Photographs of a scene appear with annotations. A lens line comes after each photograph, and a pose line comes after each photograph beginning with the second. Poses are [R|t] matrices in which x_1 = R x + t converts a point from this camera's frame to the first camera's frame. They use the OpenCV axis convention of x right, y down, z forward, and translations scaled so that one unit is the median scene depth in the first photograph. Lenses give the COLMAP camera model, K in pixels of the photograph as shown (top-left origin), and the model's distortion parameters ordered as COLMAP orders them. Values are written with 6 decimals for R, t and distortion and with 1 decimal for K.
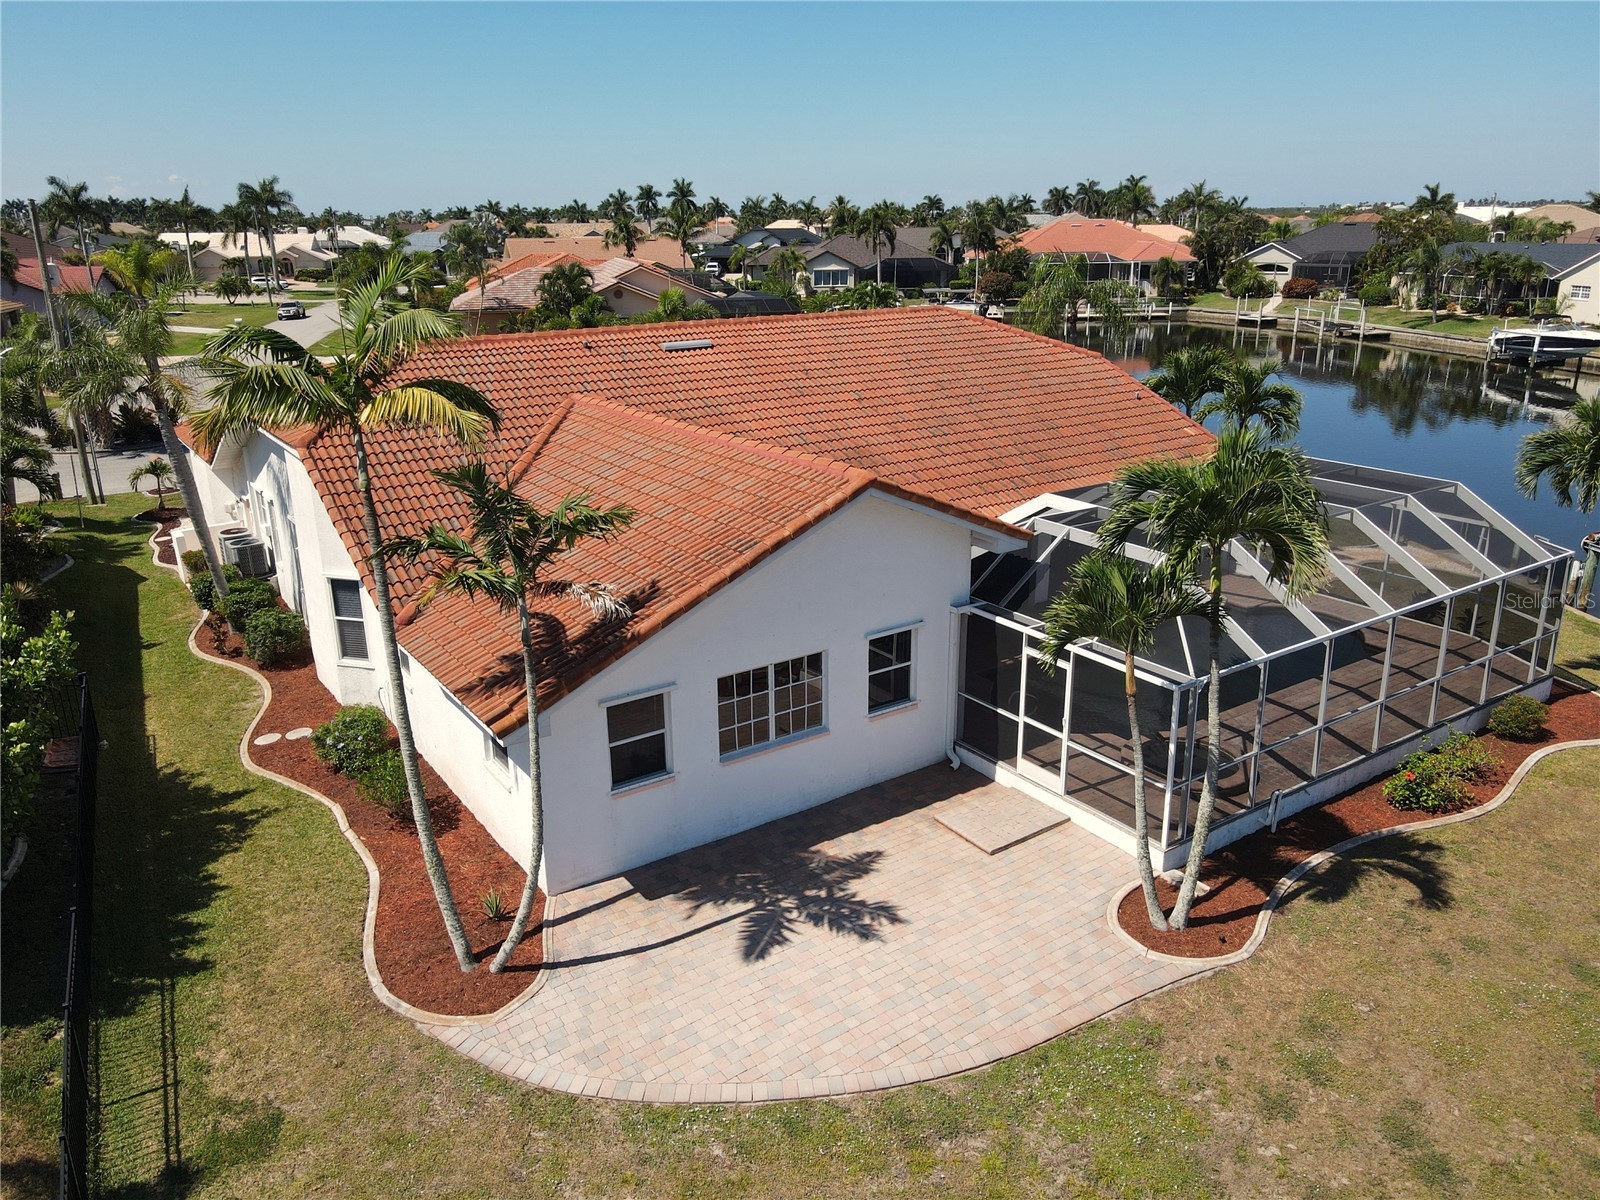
lens RADIAL K [[1178.1, 0, 795.9], [0, 1178.1, 598.0], [0, 0, 1]] dist [-0.012292, 0.044609]
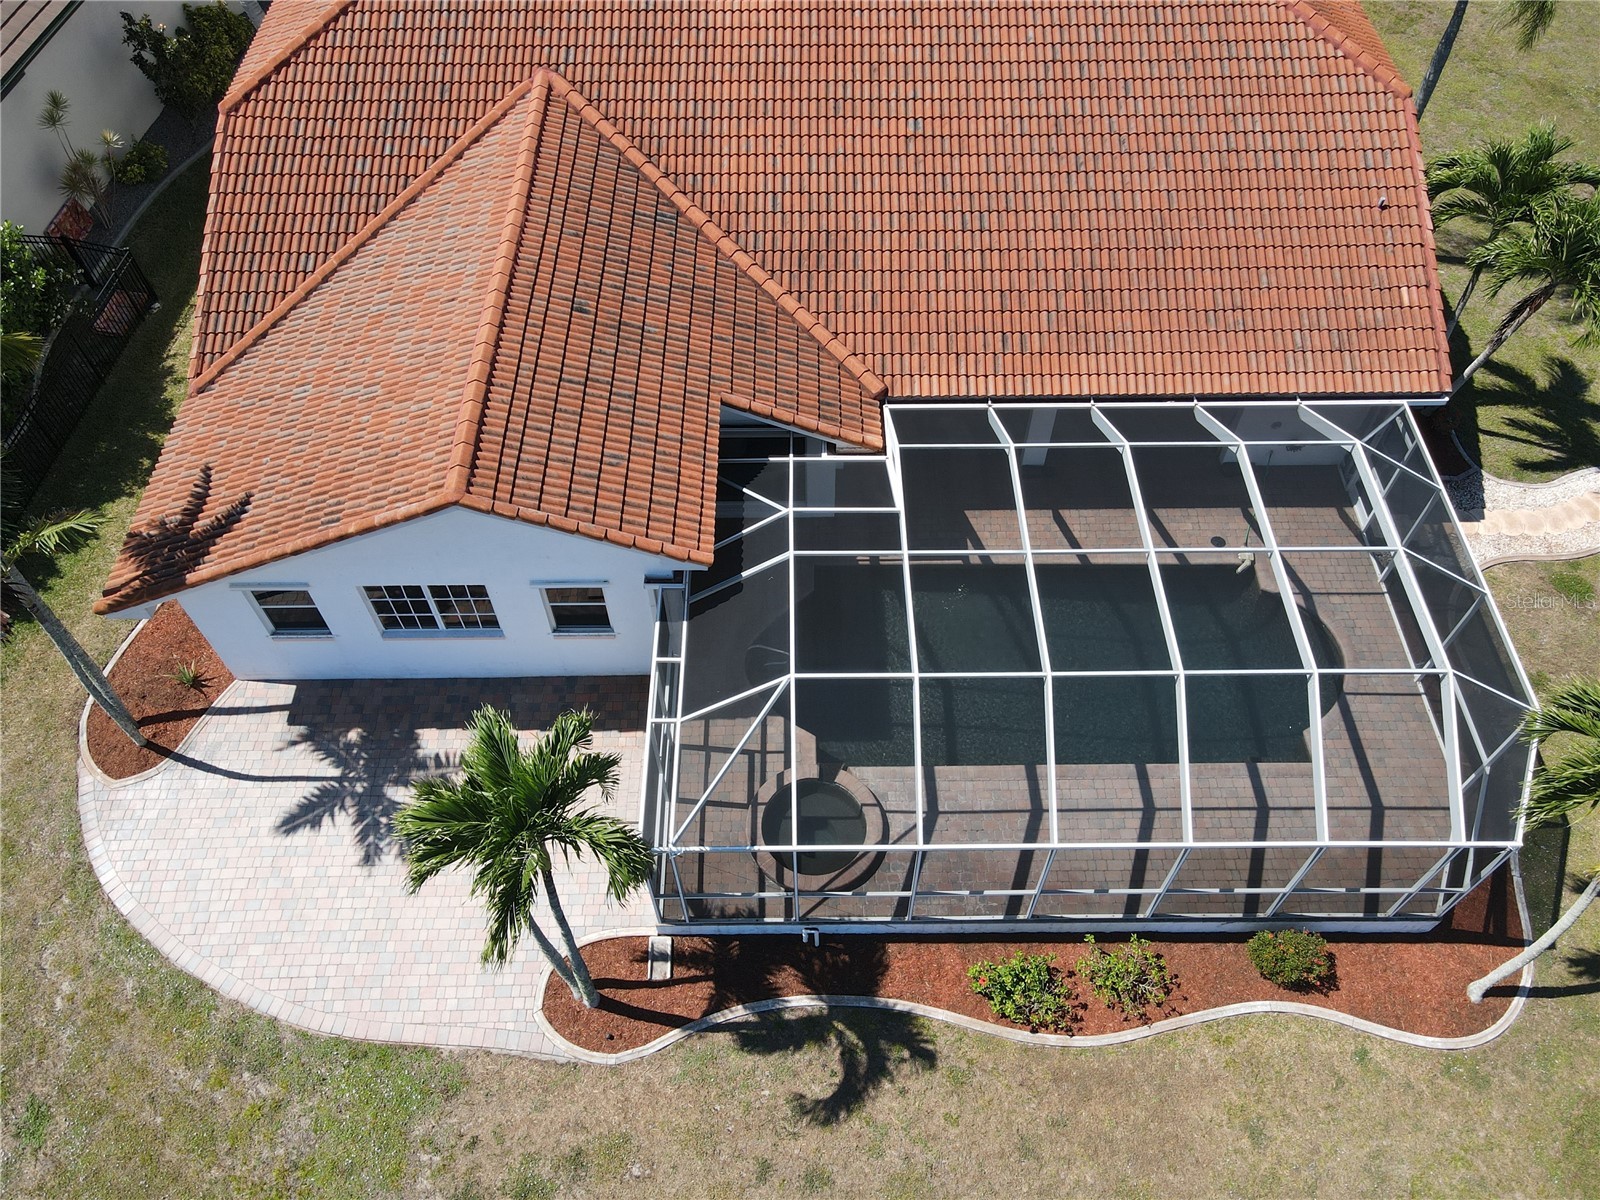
lens RADIAL K [[1178.1, 0, 795.9], [0, 1178.1, 598.0], [0, 0, 1]] dist [-0.012292, 0.044609]
pose [[0.828460, 0.454654, -0.327023, 0.571961], [-0.174632, 0.764519, 0.620495, -0.607469], [0.532126, -0.456947, 0.712771, 0.430426]]
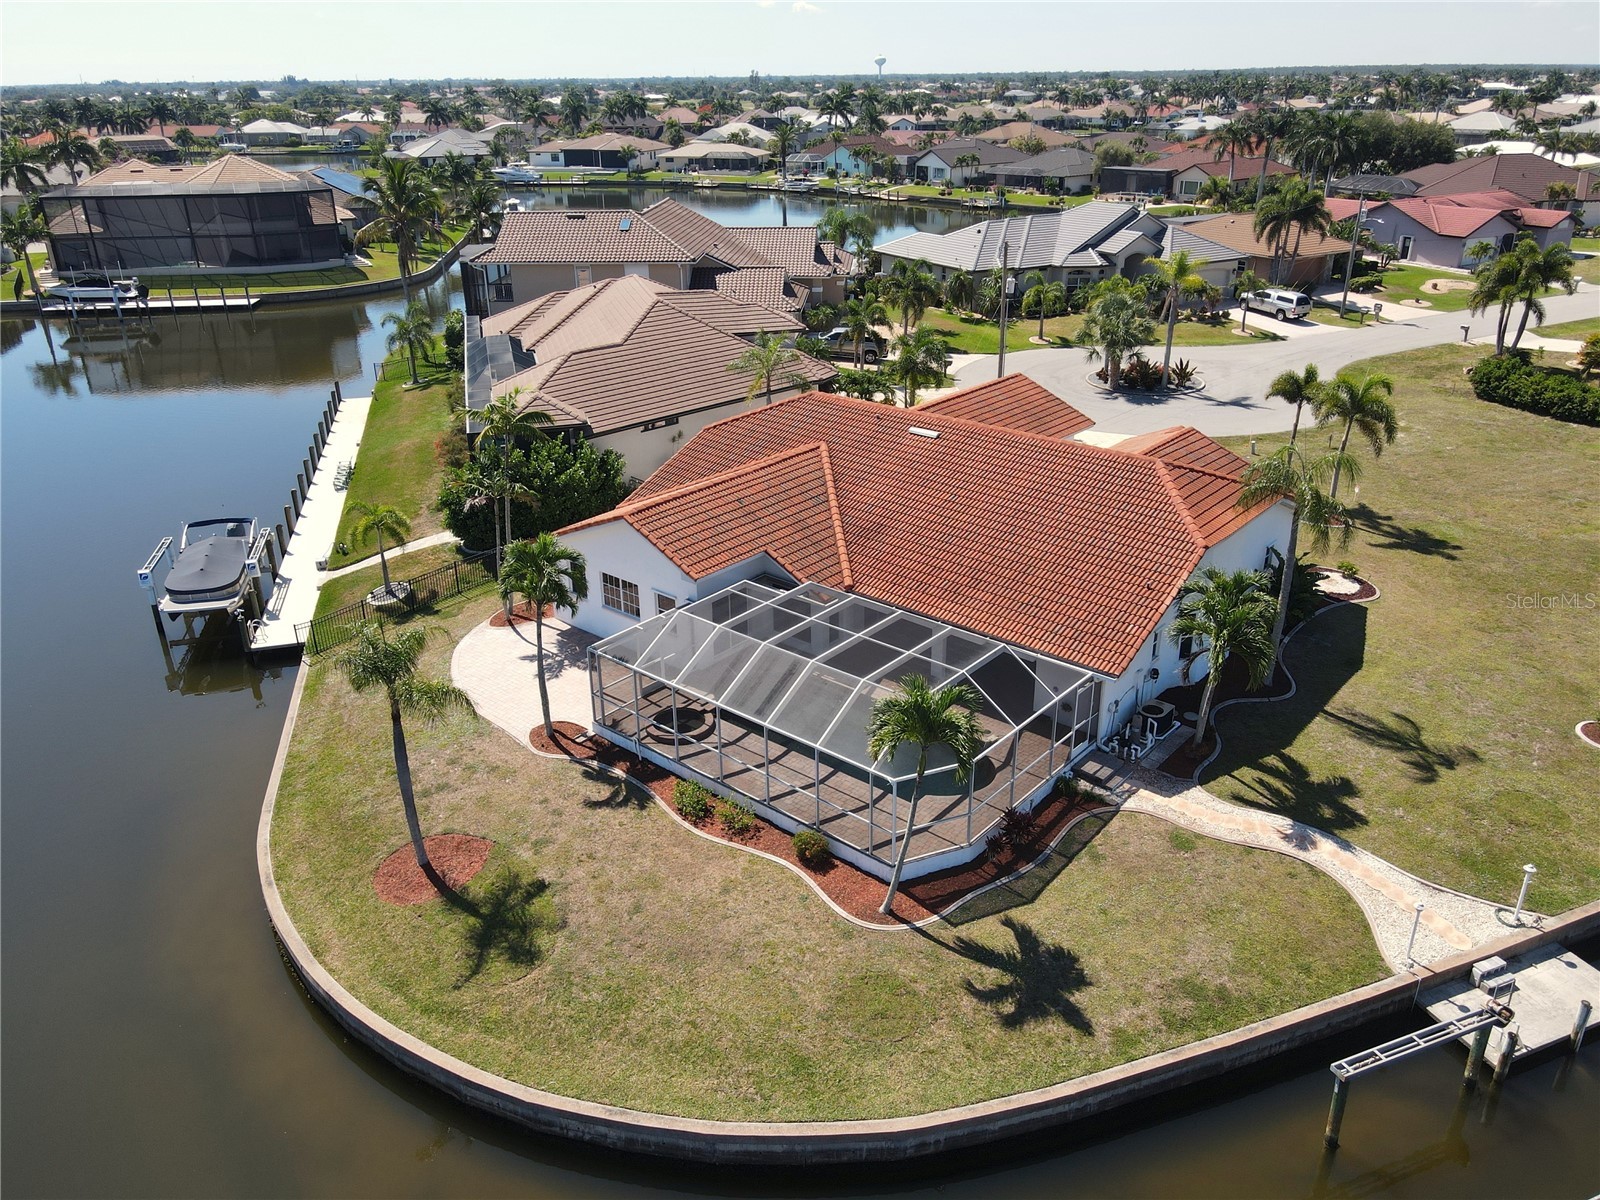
lens RADIAL K [[1178.1, 0, 795.9], [0, 1178.1, 598.0], [0, 0, 1]] dist [-0.012292, 0.044609]
pose [[0.256391, 0.398673, -0.880525, 2.038895], [-0.289798, 0.900773, 0.323457, -0.728363], [0.922107, 0.172242, 0.346485, 0.516976]]
